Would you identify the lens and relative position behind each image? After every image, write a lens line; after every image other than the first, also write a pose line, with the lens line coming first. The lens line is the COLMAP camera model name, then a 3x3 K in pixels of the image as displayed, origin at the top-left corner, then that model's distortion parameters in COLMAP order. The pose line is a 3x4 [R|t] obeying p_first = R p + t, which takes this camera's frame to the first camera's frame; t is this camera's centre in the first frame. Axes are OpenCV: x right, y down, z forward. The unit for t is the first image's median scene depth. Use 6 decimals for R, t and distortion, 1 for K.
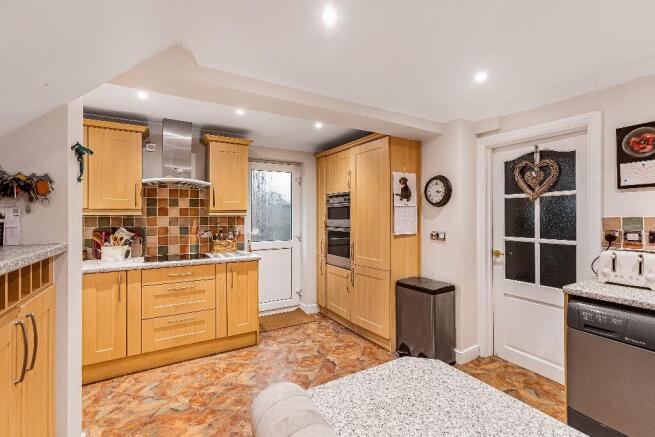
lens RADIAL K [[298.0, 0, 330.0], [0, 298.0, 215.3], [0, 0, 1]] dist [-0.003425, 0.007986]
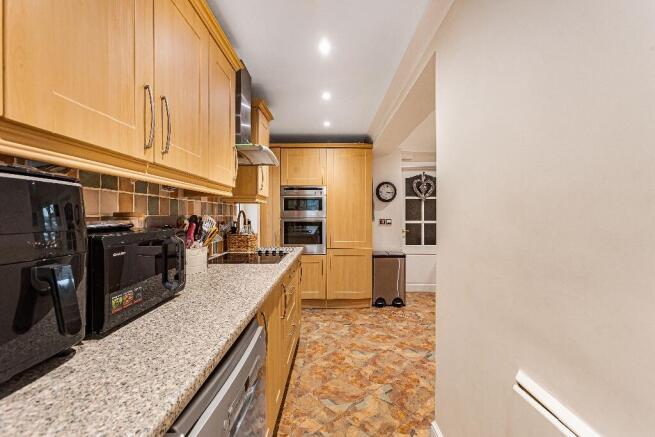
lens RADIAL K [[298.0, 0, 330.0], [0, 298.0, 215.3], [0, 0, 1]] dist [-0.003425, 0.007986]
pose [[0.509987, 0.002633, 0.860178, -1.060937], [-0.006820, 0.999976, 0.000983, 0.037540], [-0.860155, -0.006367, 0.509993, 0.467986]]
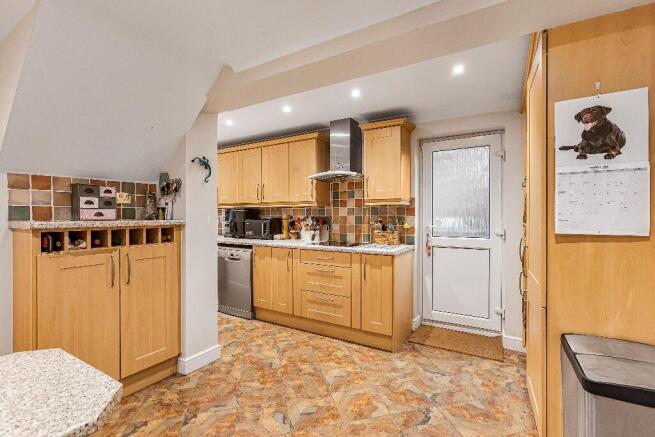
lens RADIAL K [[298.0, 0, 330.0], [0, 298.0, 215.3], [0, 0, 1]] dist [-0.003425, 0.007986]
pose [[0.473722, 0.002427, -0.880671, 0.460738], [0.005429, 0.999969, 0.005676, 0.030068], [0.880658, -0.007470, 0.473694, 0.457087]]
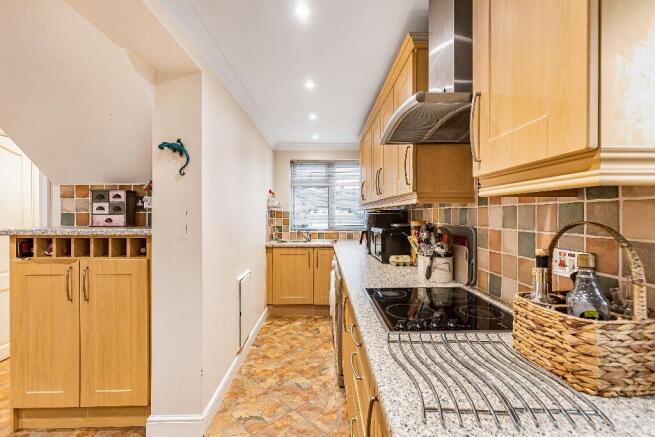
lens RADIAL K [[298.0, 0, 330.0], [0, 298.0, 215.3], [0, 0, 1]] dist [-0.003425, 0.007986]
pose [[-0.489660, 0.006080, -0.871892, -0.085177], [0.005887, 0.999976, 0.003667, 0.017521], [0.871894, -0.003338, -0.489684, 1.097910]]
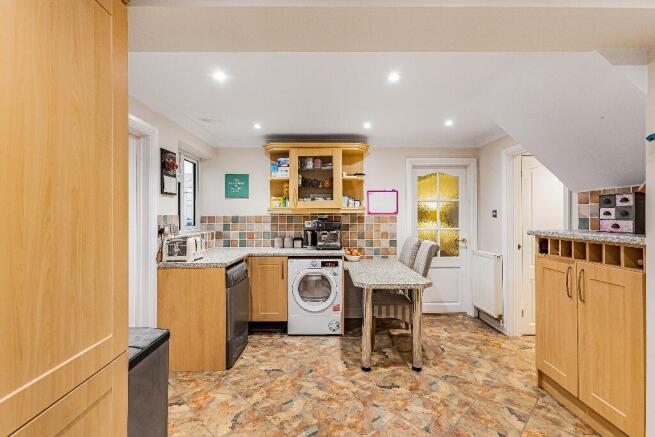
lens RADIAL K [[298.0, 0, 330.0], [0, 298.0, 215.3], [0, 0, 1]] dist [-0.003425, 0.007986]
pose [[-0.865332, 0.003331, 0.501188, -0.223839], [-0.002278, 0.999941, -0.010579, 0.013617], [-0.501194, -0.010296, -0.865274, 1.196982]]
